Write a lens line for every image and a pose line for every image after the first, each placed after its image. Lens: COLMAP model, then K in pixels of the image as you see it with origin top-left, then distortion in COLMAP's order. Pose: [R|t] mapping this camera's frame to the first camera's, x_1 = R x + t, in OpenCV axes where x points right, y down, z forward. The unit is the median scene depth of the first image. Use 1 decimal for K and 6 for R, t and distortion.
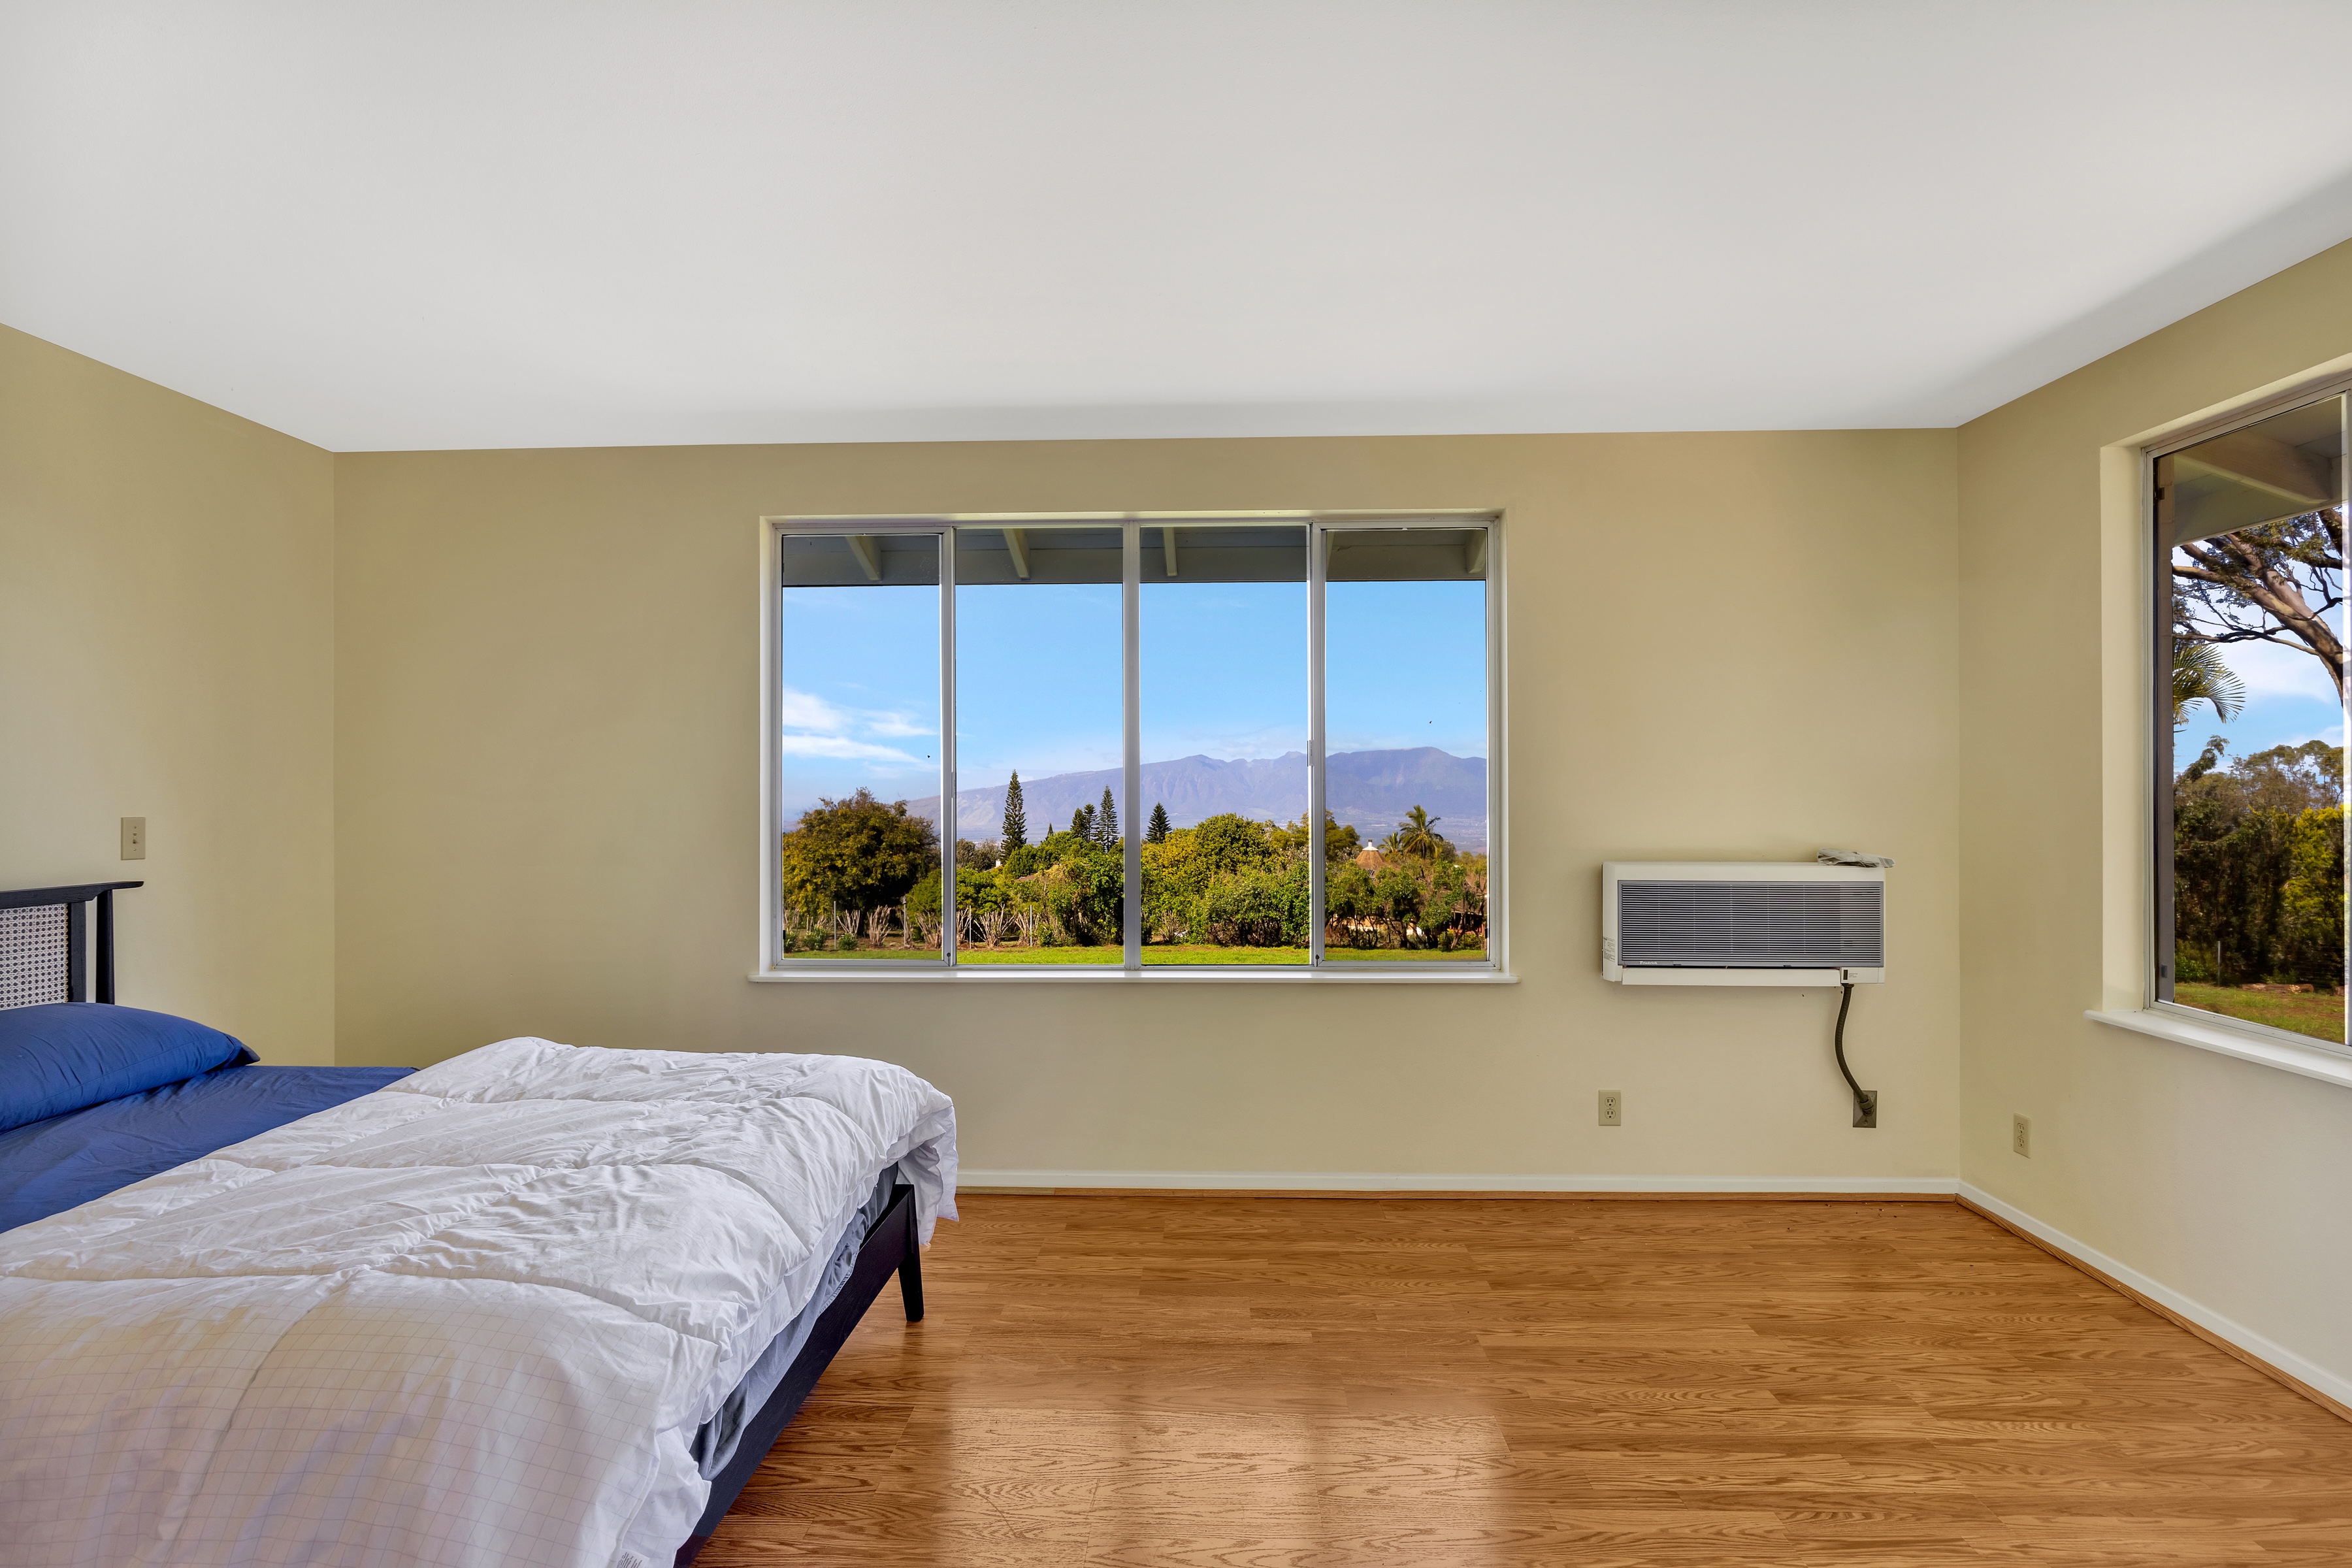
lens RADIAL K [[1229.4, 0, 1187.8], [0, 1229.4, 806.2], [0, 0, 1]] dist [-0.017236, -0.000286]
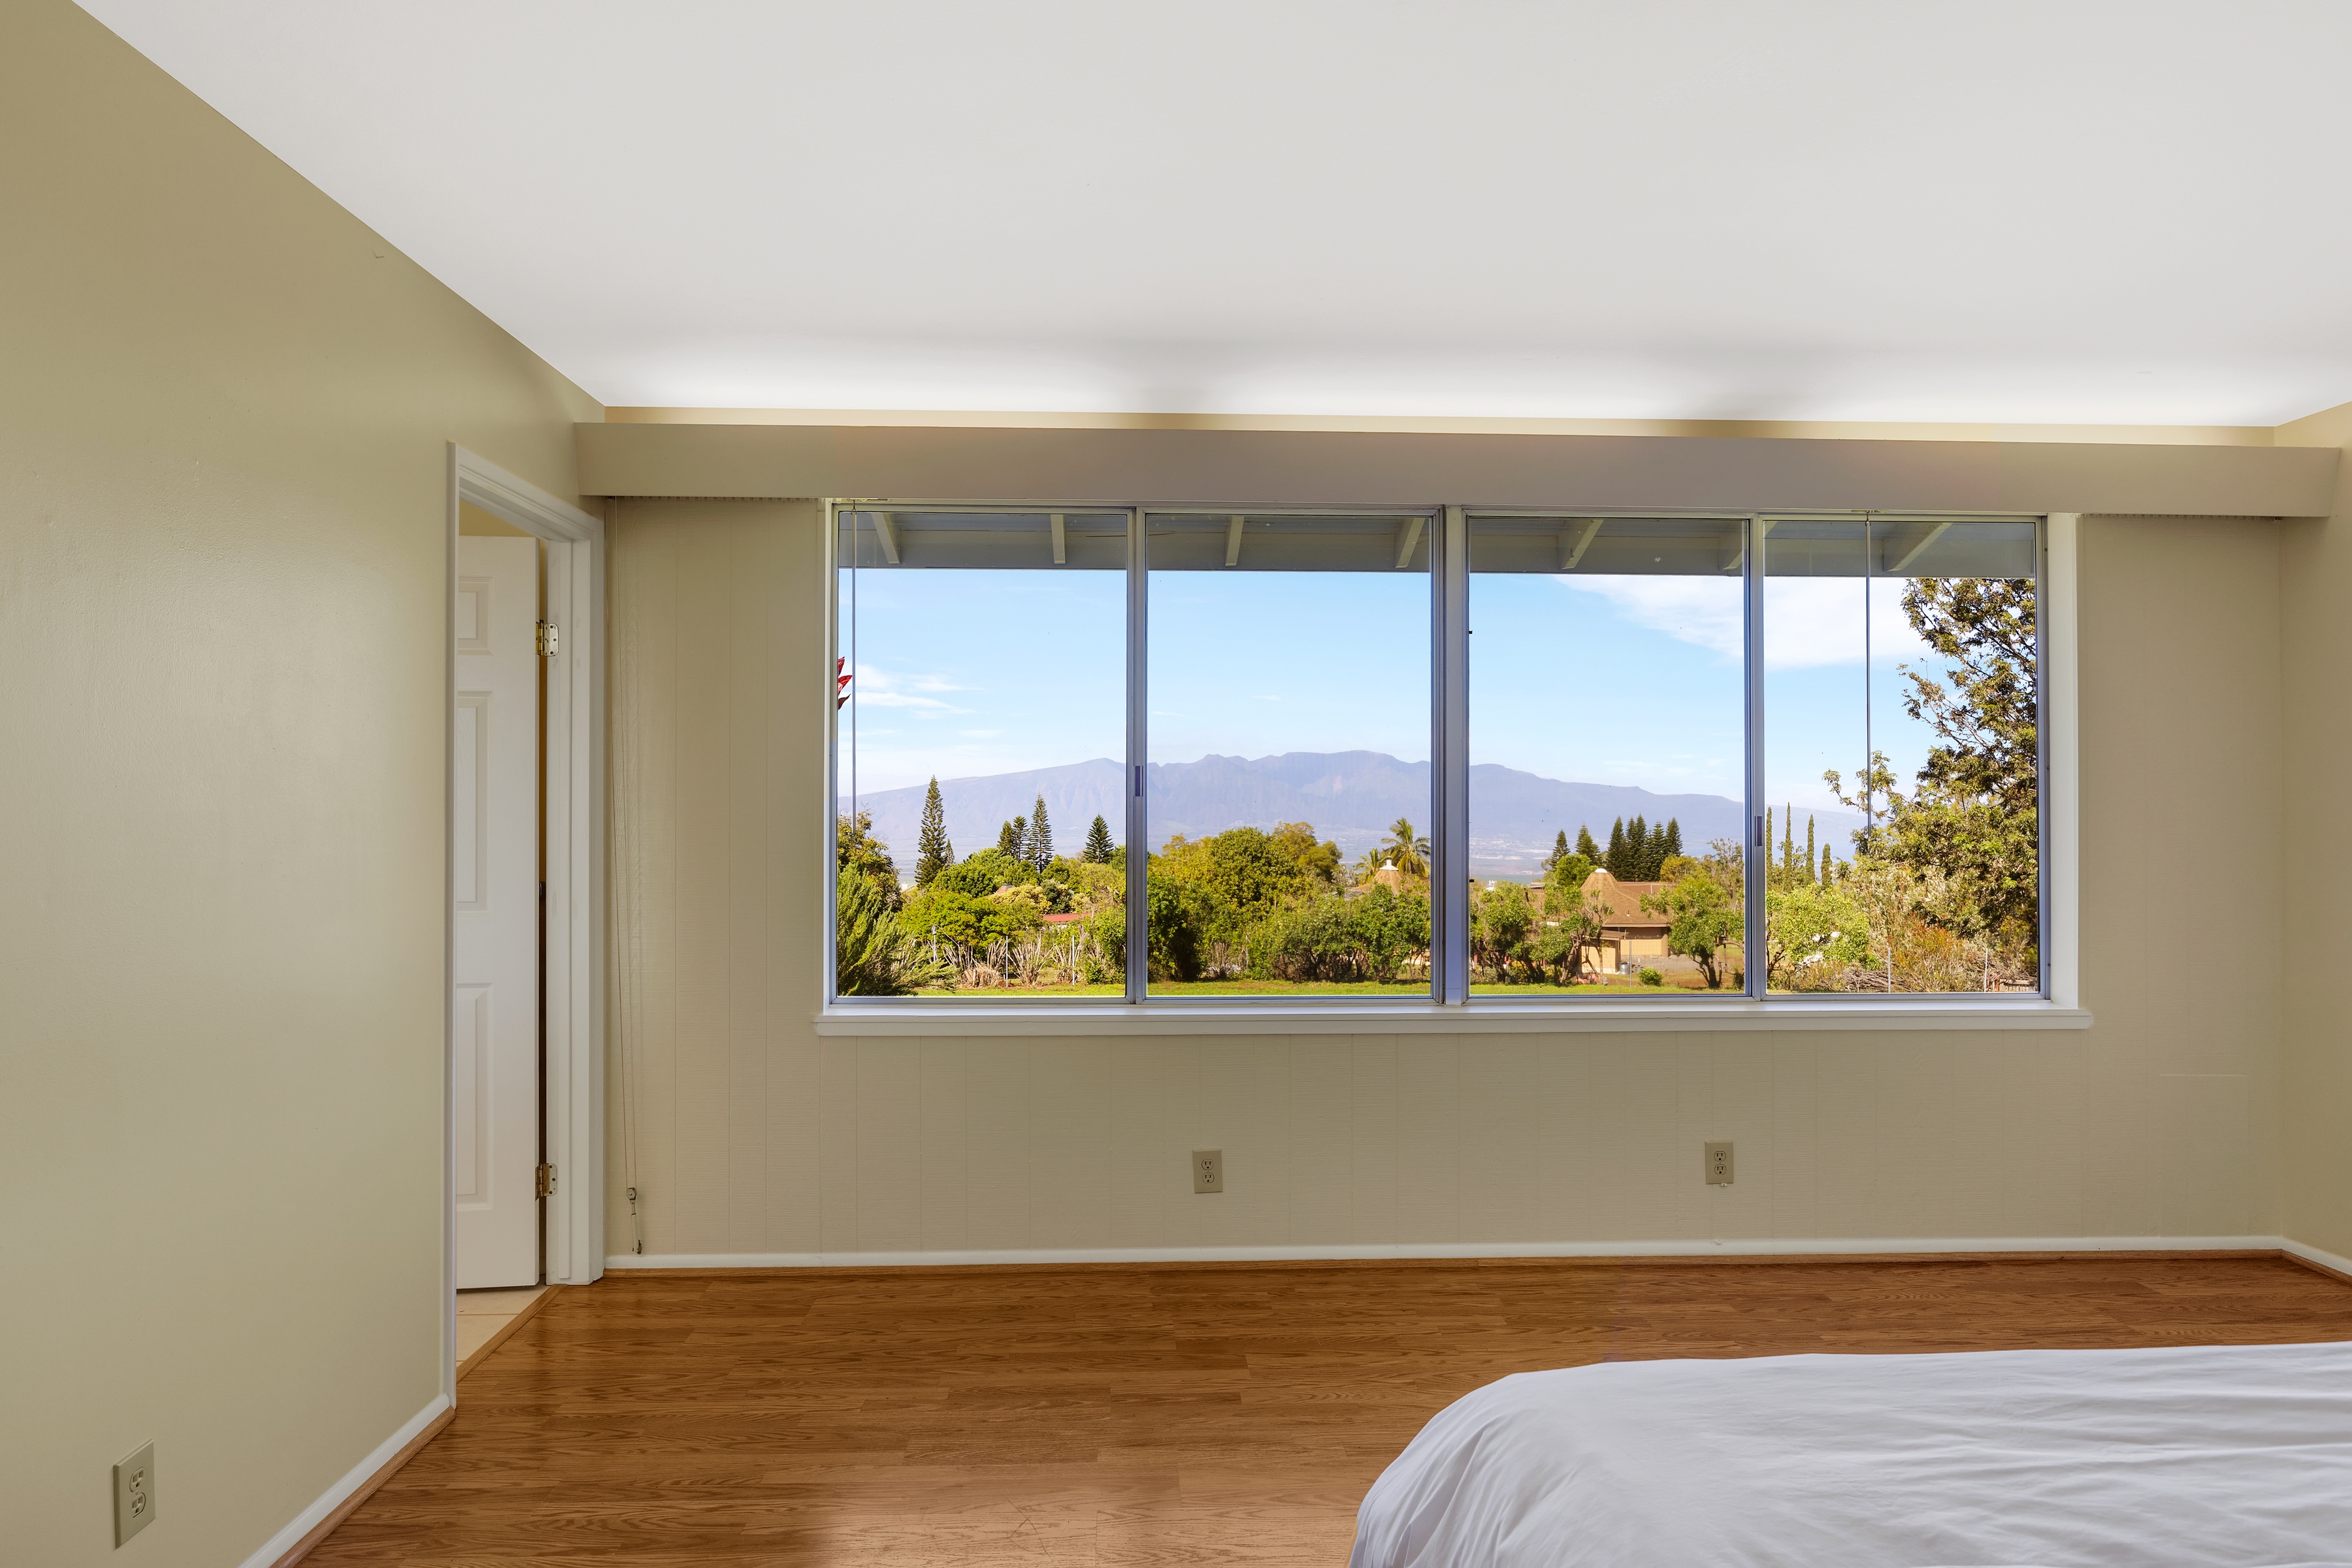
lens RADIAL K [[1414.0, 0, 1167.9], [0, 1414.0, 780.1], [0, 0, 1]] dist [-0.013895, 0.002448]
pose [[0.998533, 0.001709, 0.054111, -0.093083], [-0.000269, 0.999646, -0.026604, -0.002522], [-0.054137, 0.026550, 0.998180, -0.005738]]
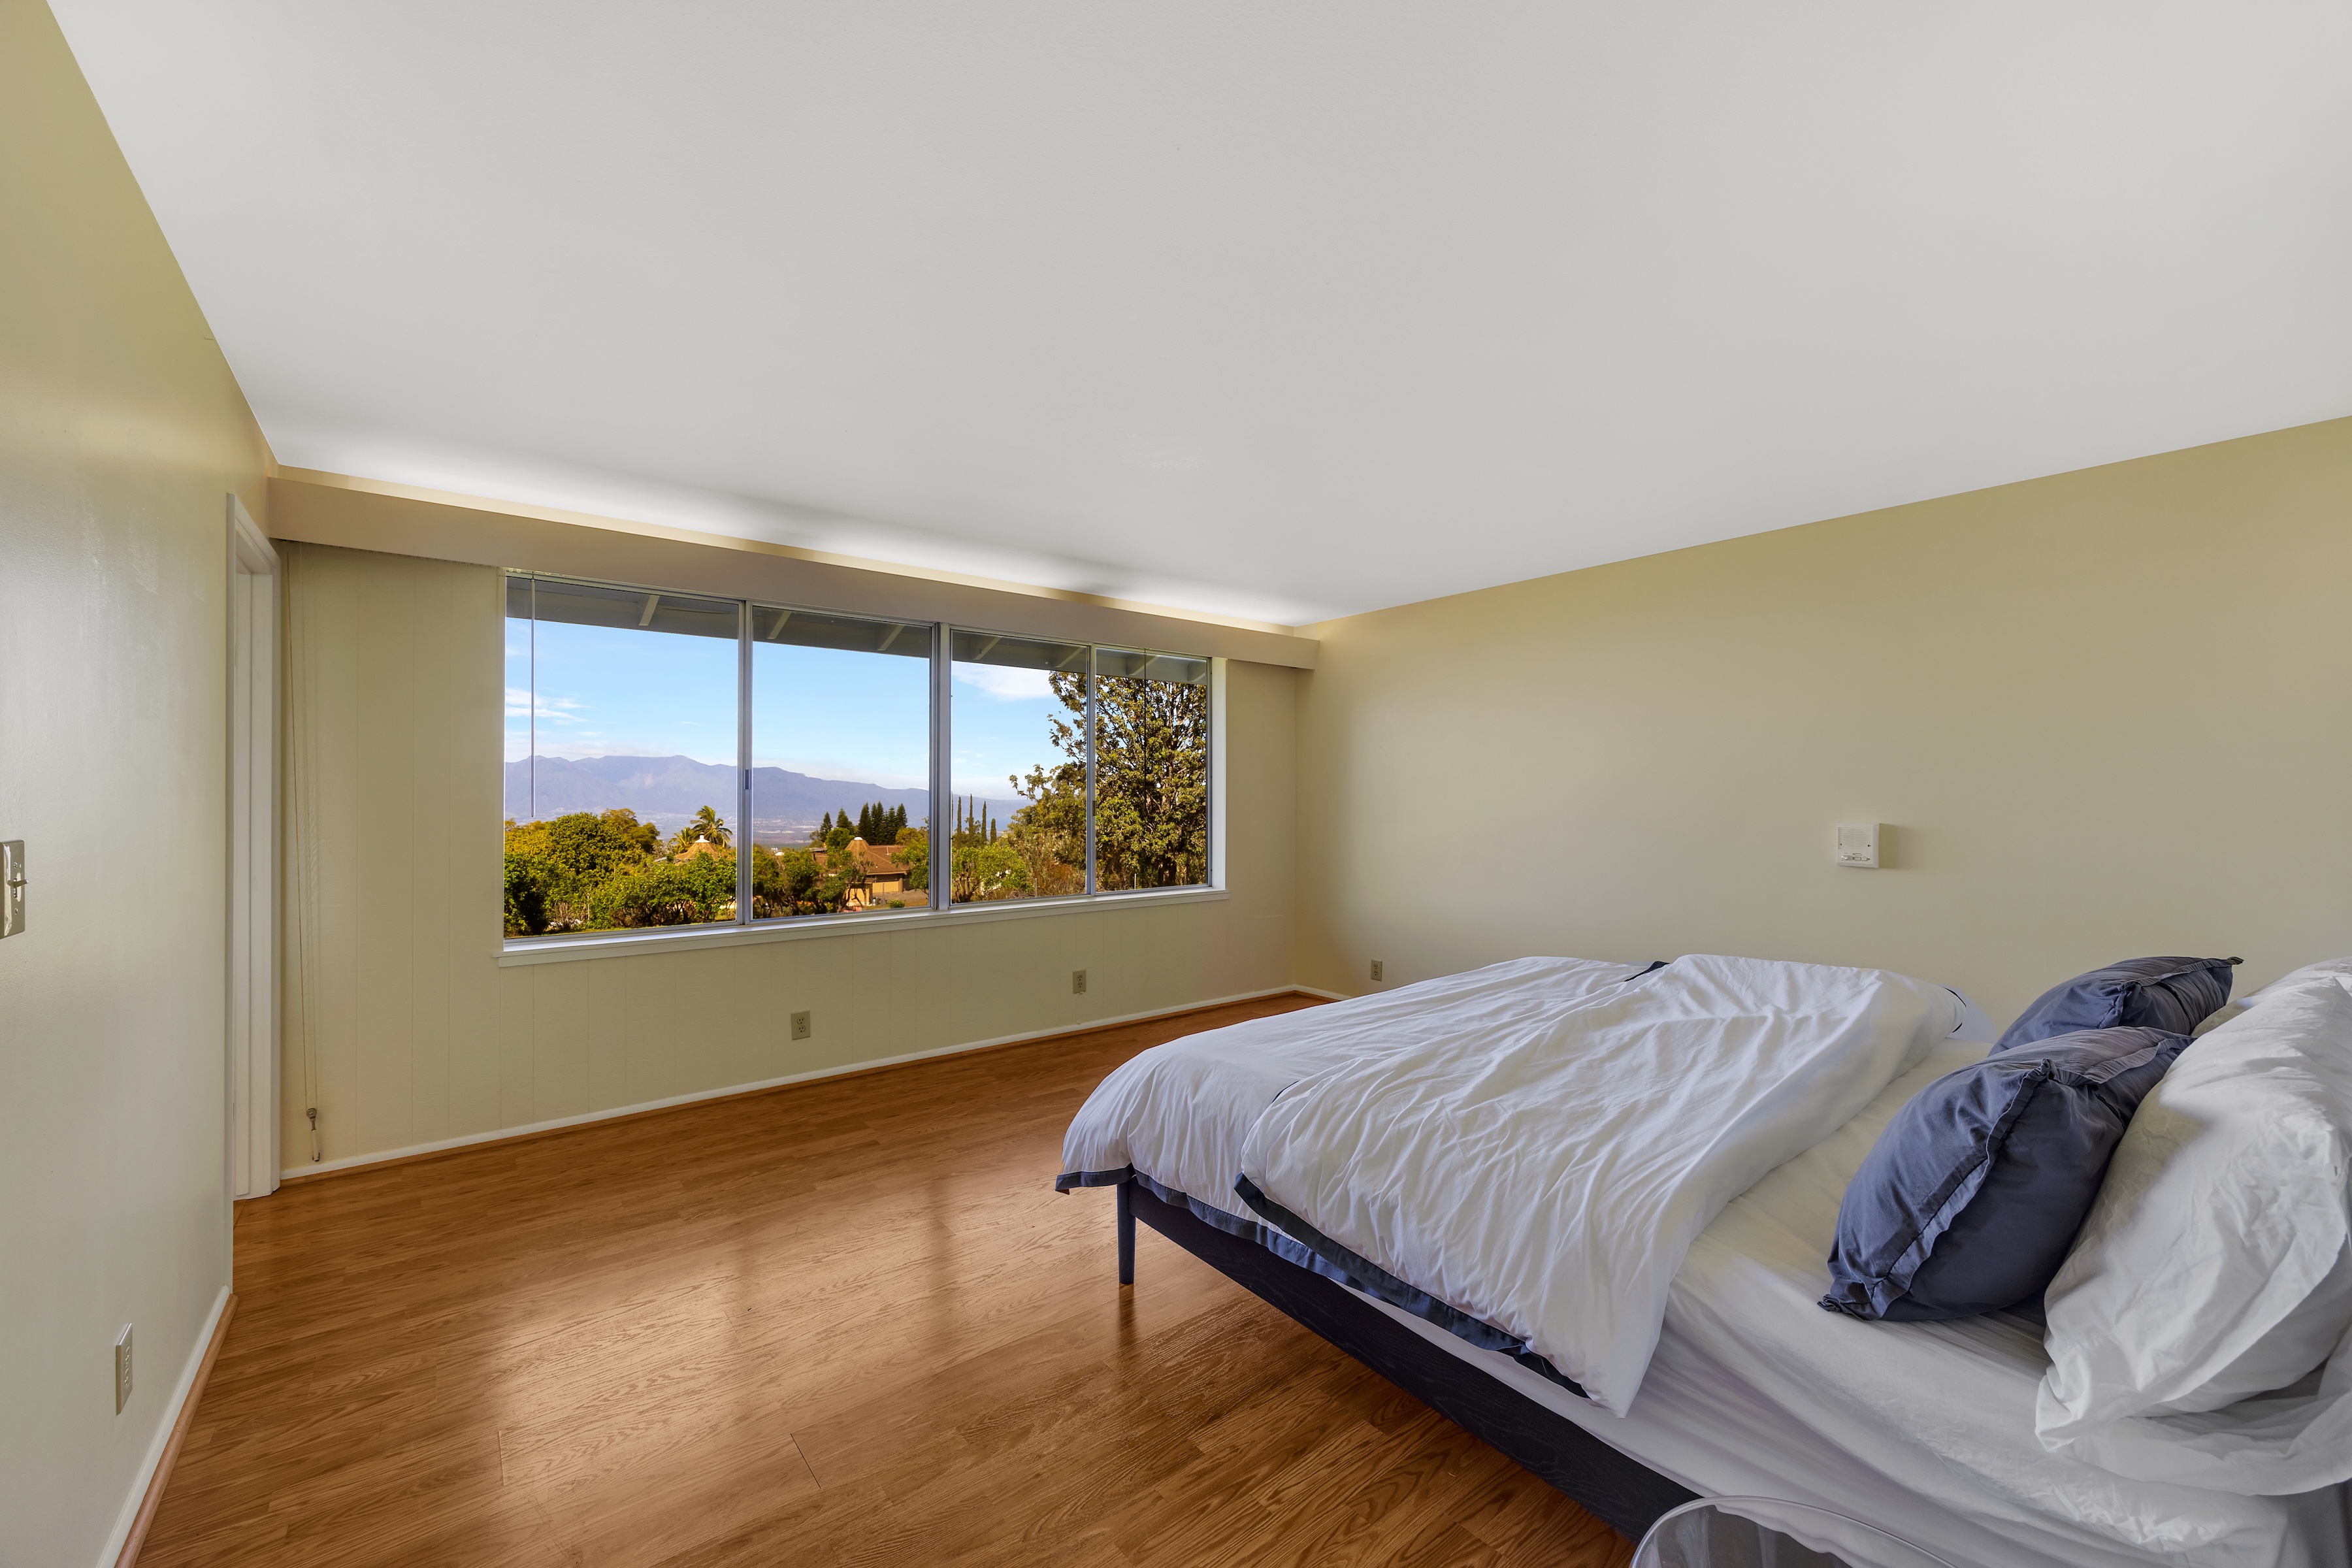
lens RADIAL K [[928.4, 0, 1167.6], [0, 928.4, 773.9], [0, 0, 1]] dist [0.000369, -0.000324]
pose [[0.774113, 0.014337, 0.632885, -0.110822], [0.006232, 0.999522, -0.030265, -0.002421], [-0.633017, 0.027373, 0.773654, -0.010800]]
